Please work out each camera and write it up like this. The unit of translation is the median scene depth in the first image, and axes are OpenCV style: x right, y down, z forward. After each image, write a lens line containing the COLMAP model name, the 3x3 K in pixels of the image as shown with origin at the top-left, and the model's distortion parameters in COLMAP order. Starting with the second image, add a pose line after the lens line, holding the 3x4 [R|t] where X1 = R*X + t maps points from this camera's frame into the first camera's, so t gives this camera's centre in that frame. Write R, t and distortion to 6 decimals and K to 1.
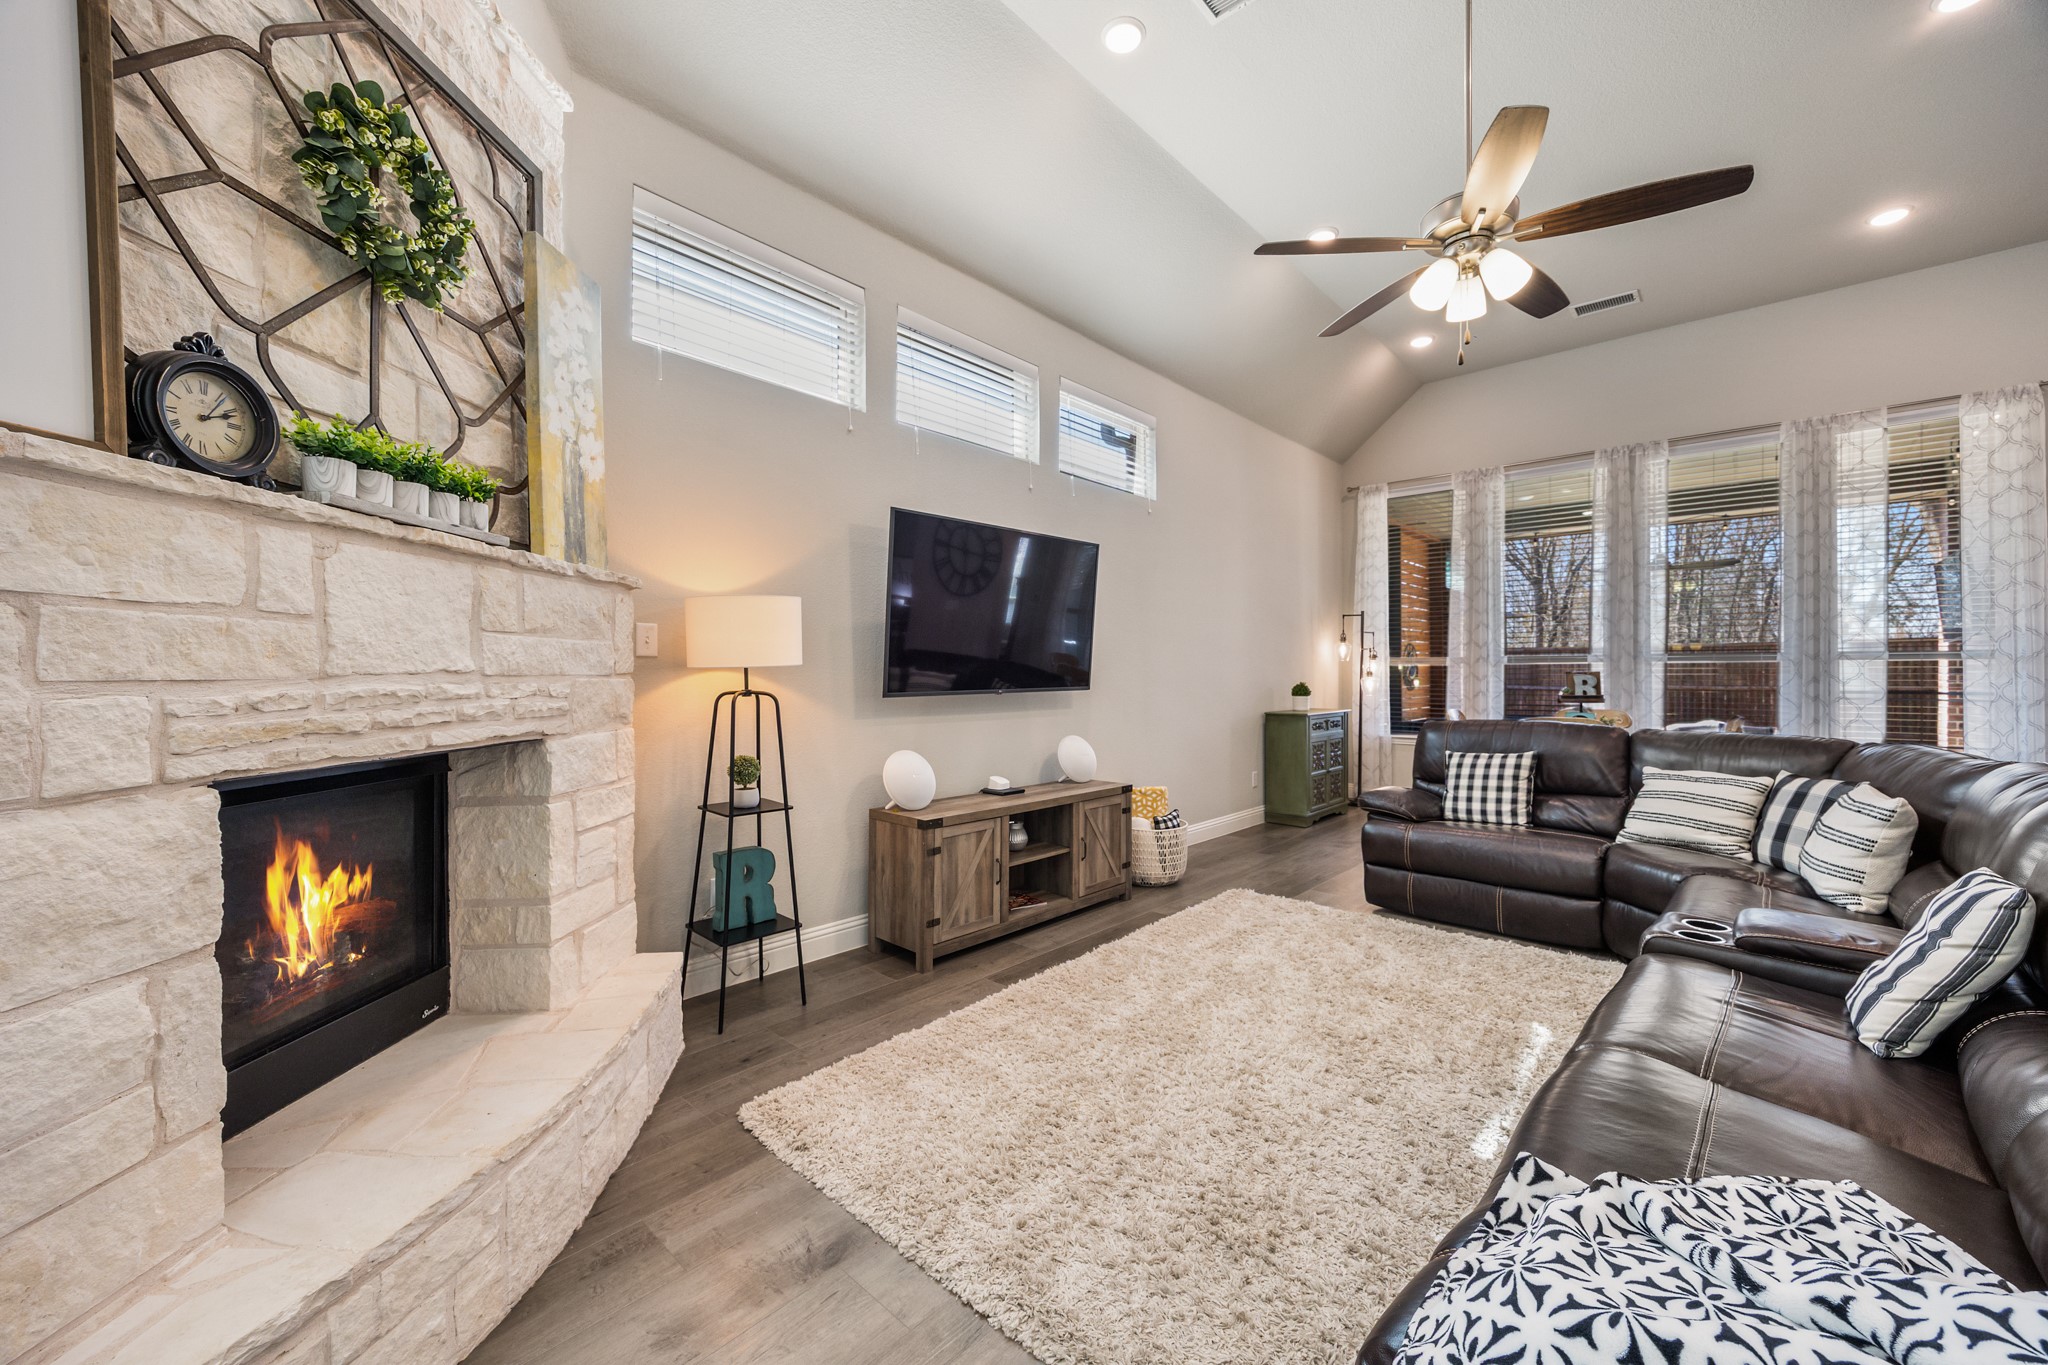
lens RADIAL K [[782.3, 0, 1027.7], [0, 782.3, 676.1], [0, 0, 1]] dist [-0.000885, -0.000120]
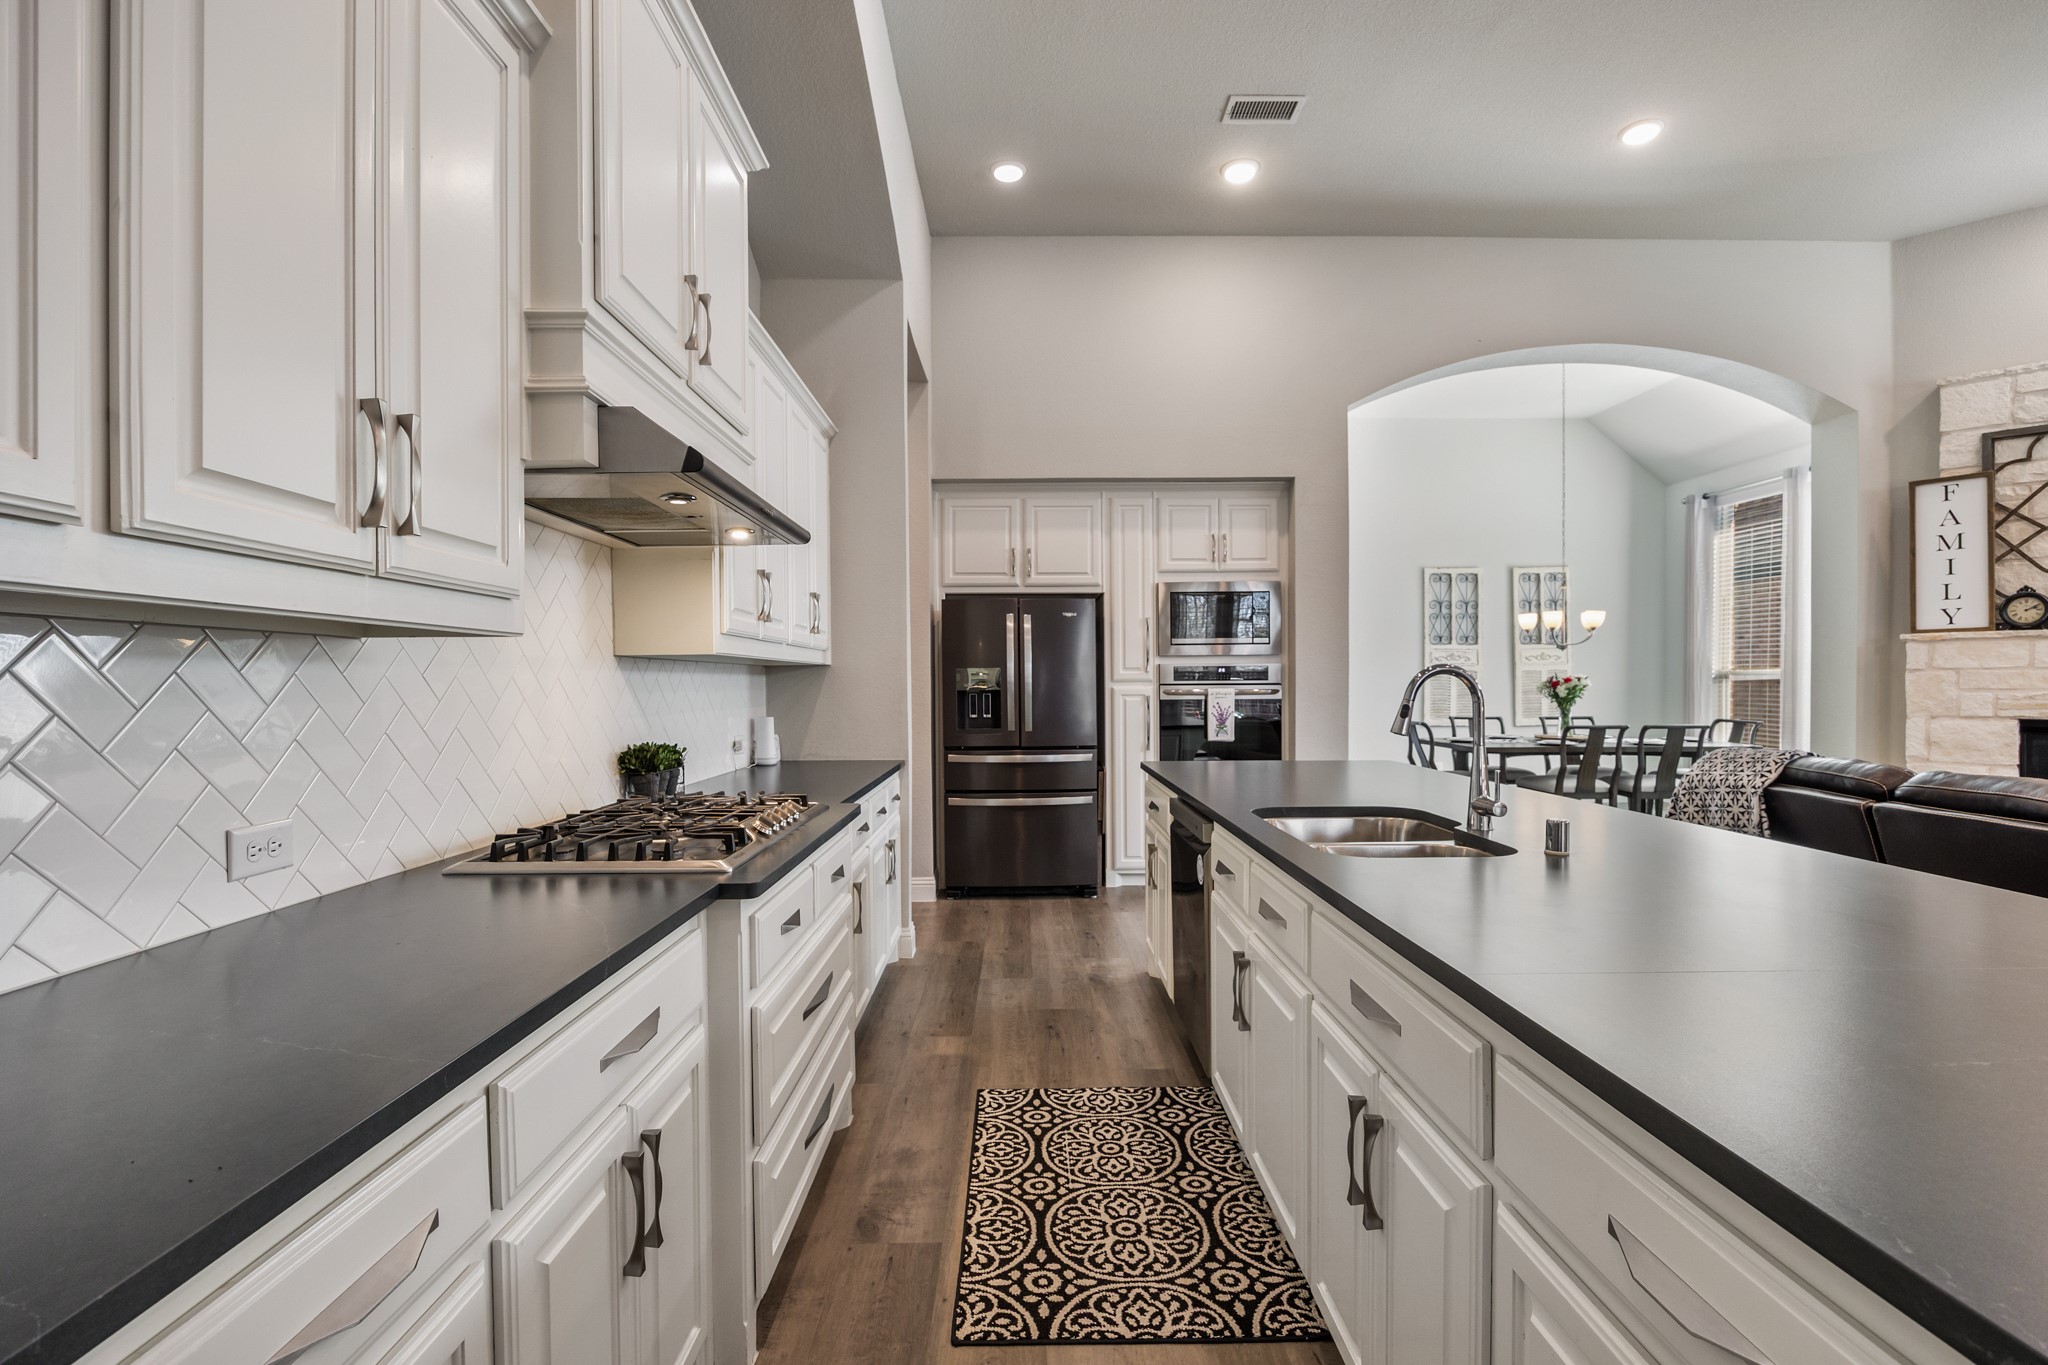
lens RADIAL K [[915.9, 0, 1026.5], [0, 915.9, 692.0], [0, 0, 1]] dist [-0.010810, 0.000332]
pose [[-0.732514, 0.009920, -0.680680, 1.436855], [0.000296, 0.999898, 0.014253, -0.011569], [0.680752, 0.010239, -0.732442, 0.282753]]
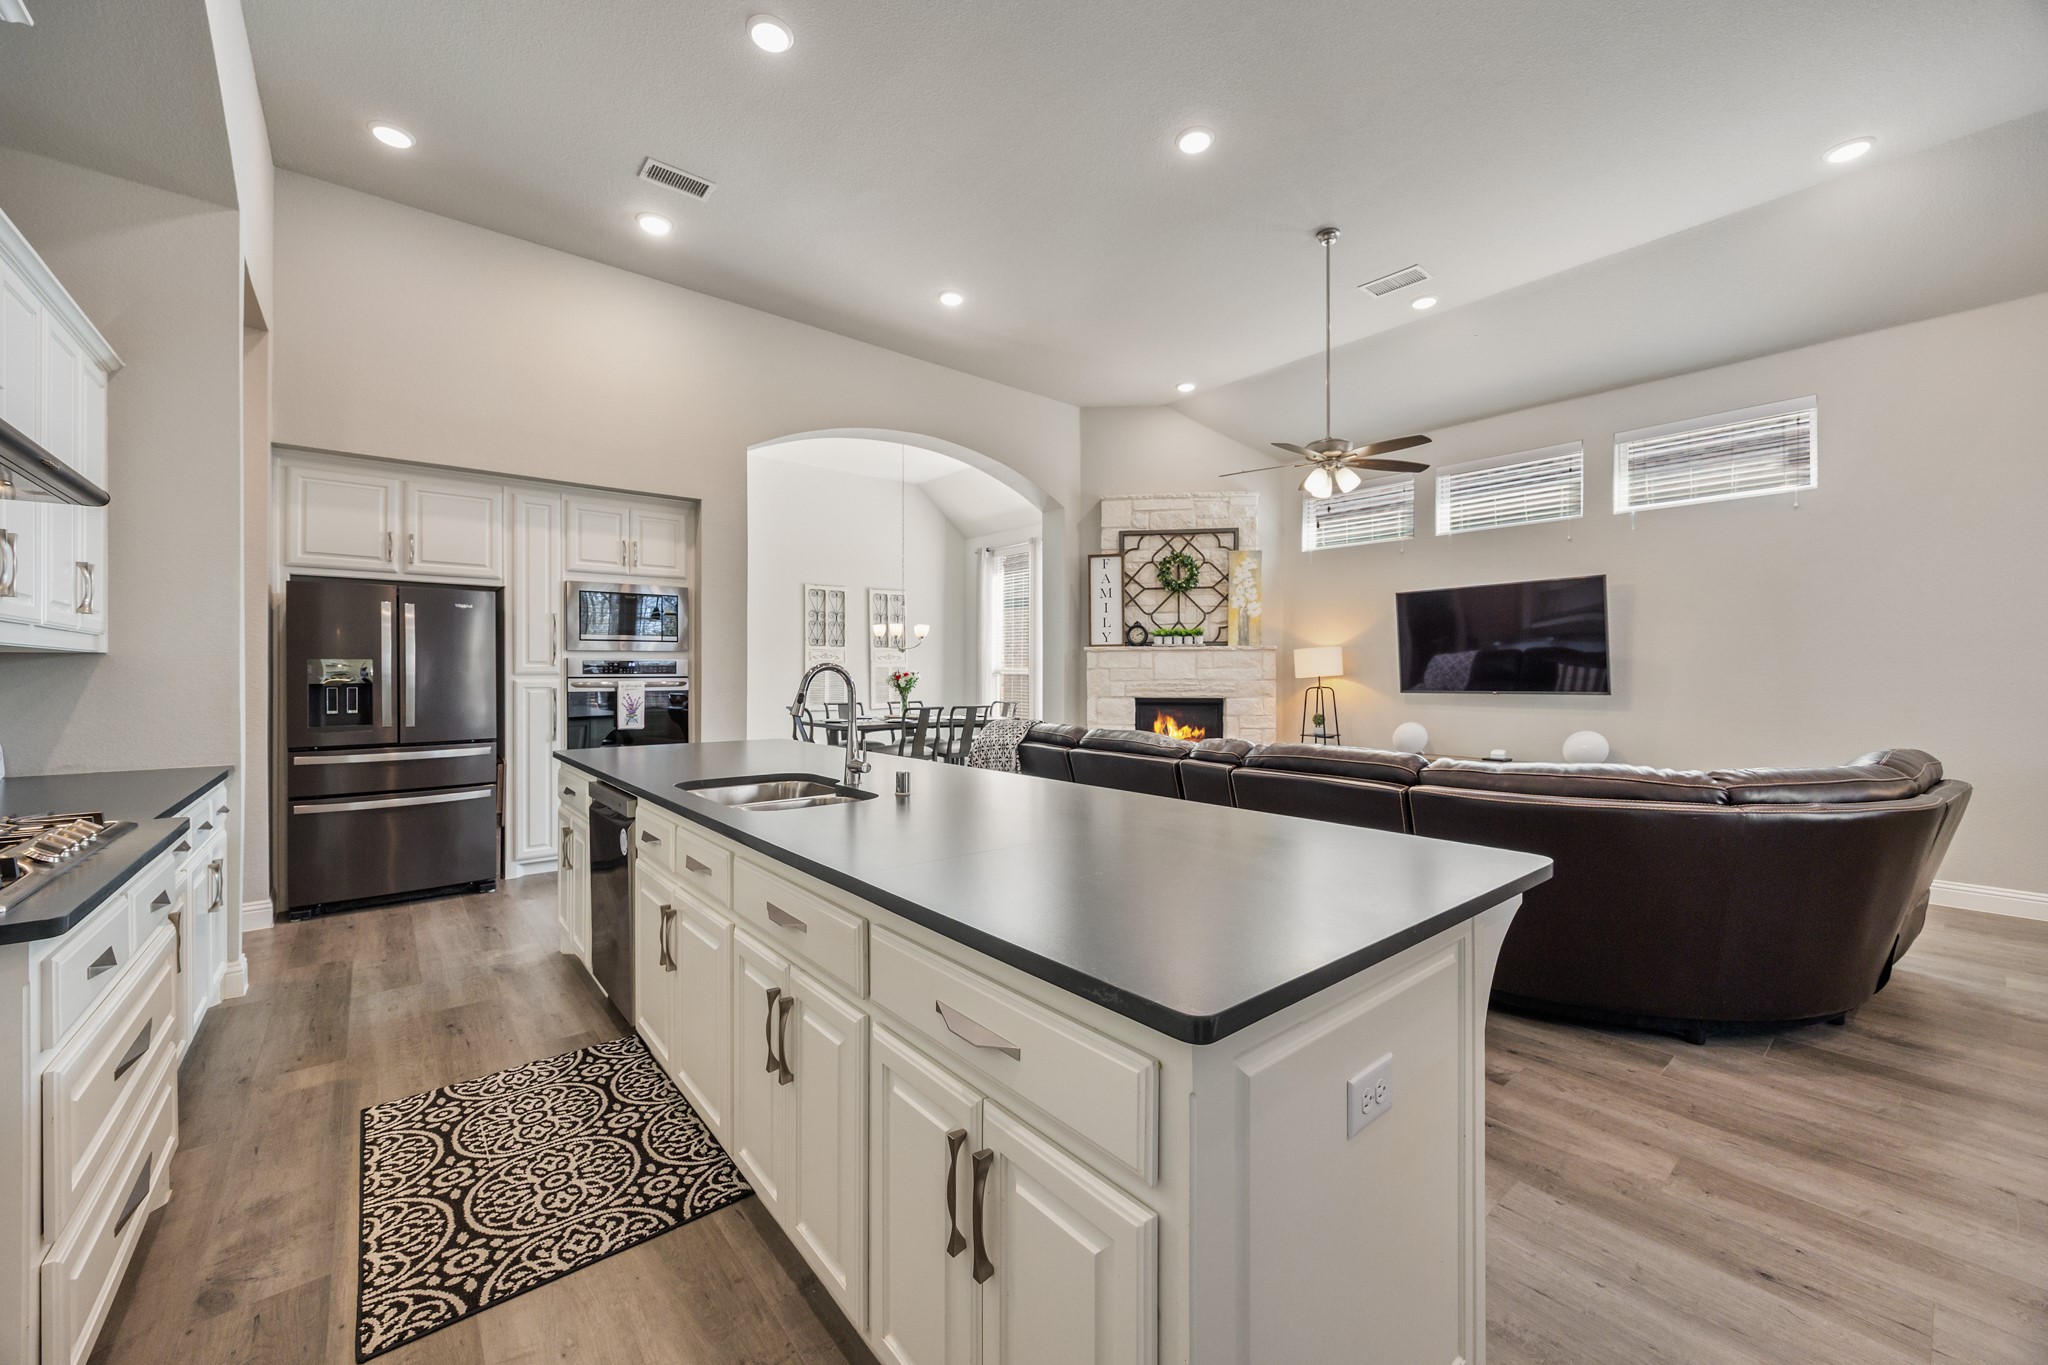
lens RADIAL K [[788.0, 0, 1024.8], [0, 788.0, 670.4], [0, 0, 1]] dist [-0.001927, -0.000157]
pose [[-0.135188, -0.004792, -0.990808, 1.486711], [-0.004336, 0.999982, -0.004245, -0.012180], [0.990811, 0.003722, -0.135206, 0.294470]]
